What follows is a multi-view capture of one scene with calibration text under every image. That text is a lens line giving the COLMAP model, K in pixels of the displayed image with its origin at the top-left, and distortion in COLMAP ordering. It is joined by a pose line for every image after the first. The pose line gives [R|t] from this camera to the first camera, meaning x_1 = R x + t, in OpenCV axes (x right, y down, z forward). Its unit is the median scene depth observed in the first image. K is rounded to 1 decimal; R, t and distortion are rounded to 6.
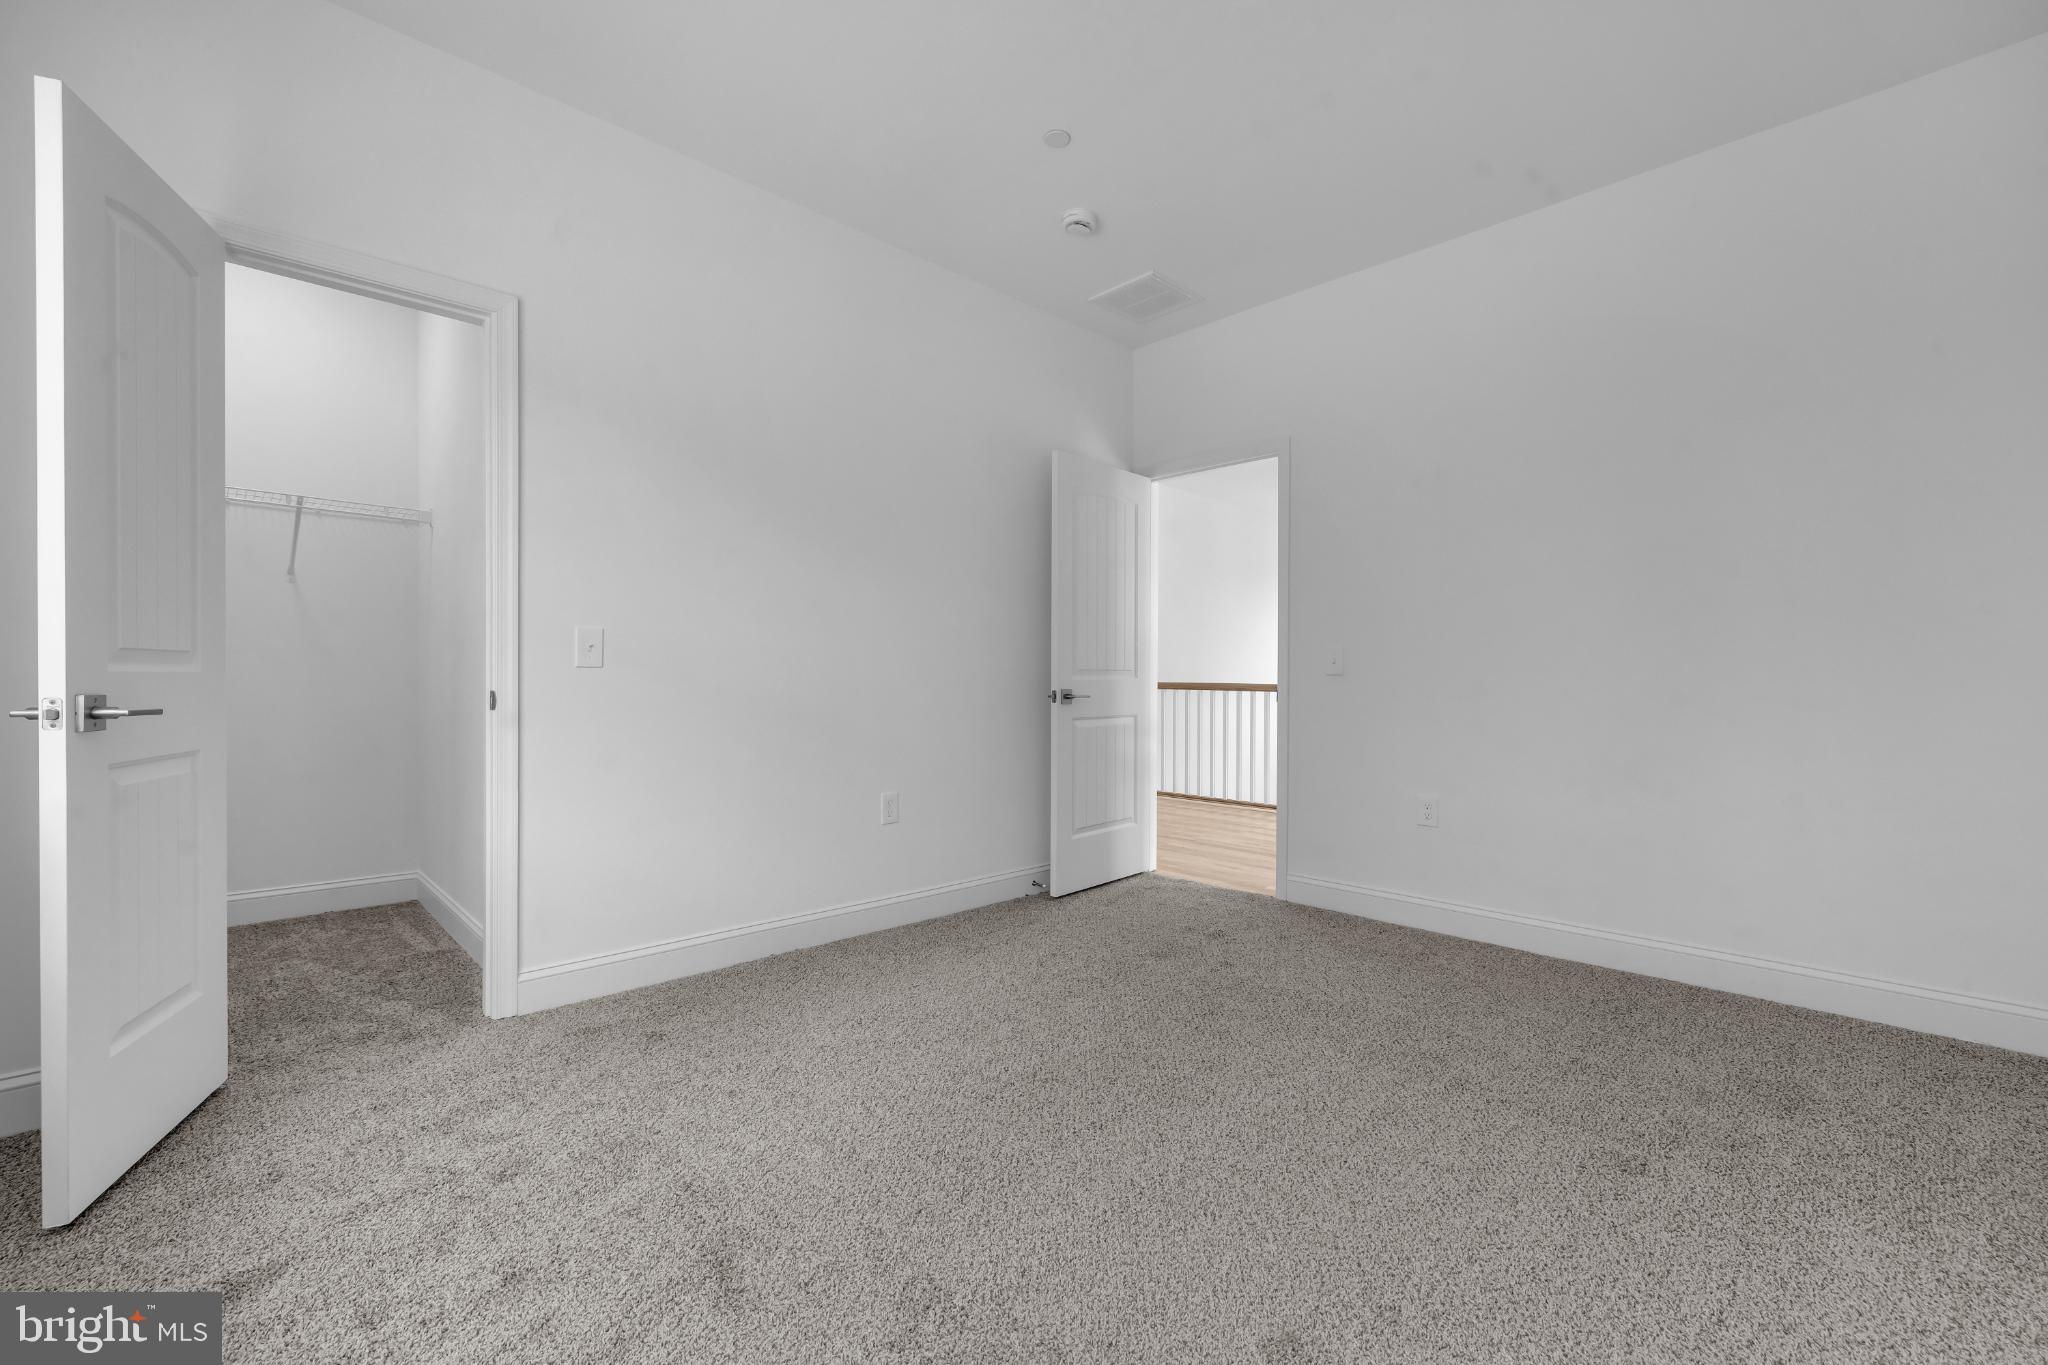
lens RADIAL K [[855.1, 0, 1022.9], [0, 855.1, 682.7], [0, 0, 1]] dist [-0.000537, -0.000342]
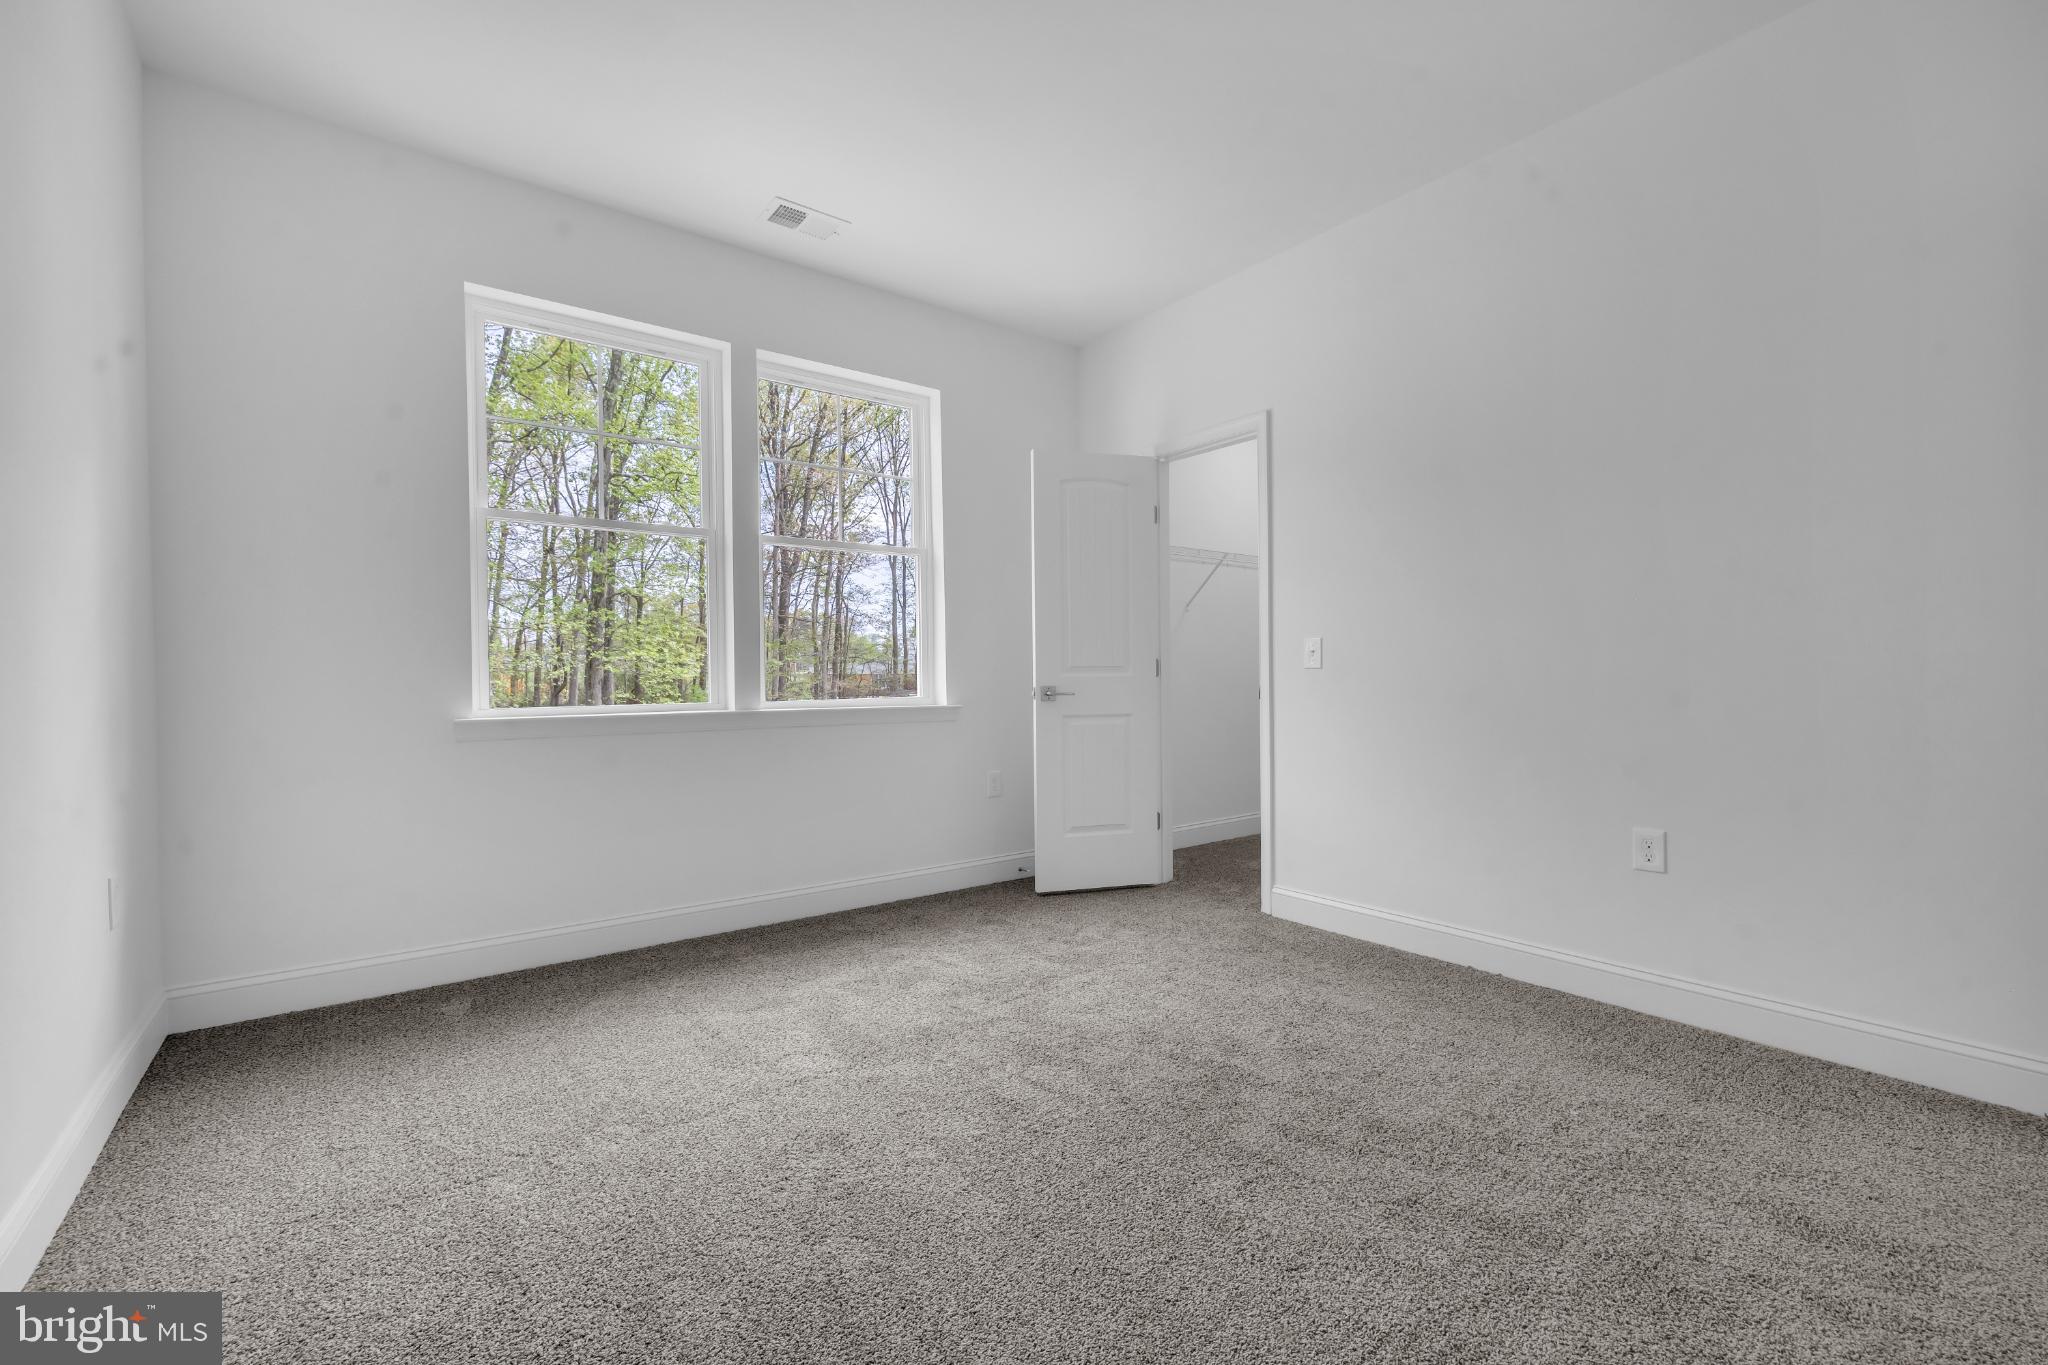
lens RADIAL K [[855.1, 0, 1022.9], [0, 855.1, 682.7], [0, 0, 1]] dist [-0.000537, -0.000342]
pose [[-0.100514, 0.007290, -0.994909, 1.163130], [0.001325, 0.999973, 0.007193, -0.011407], [0.994935, -0.000595, -0.100521, 0.985739]]
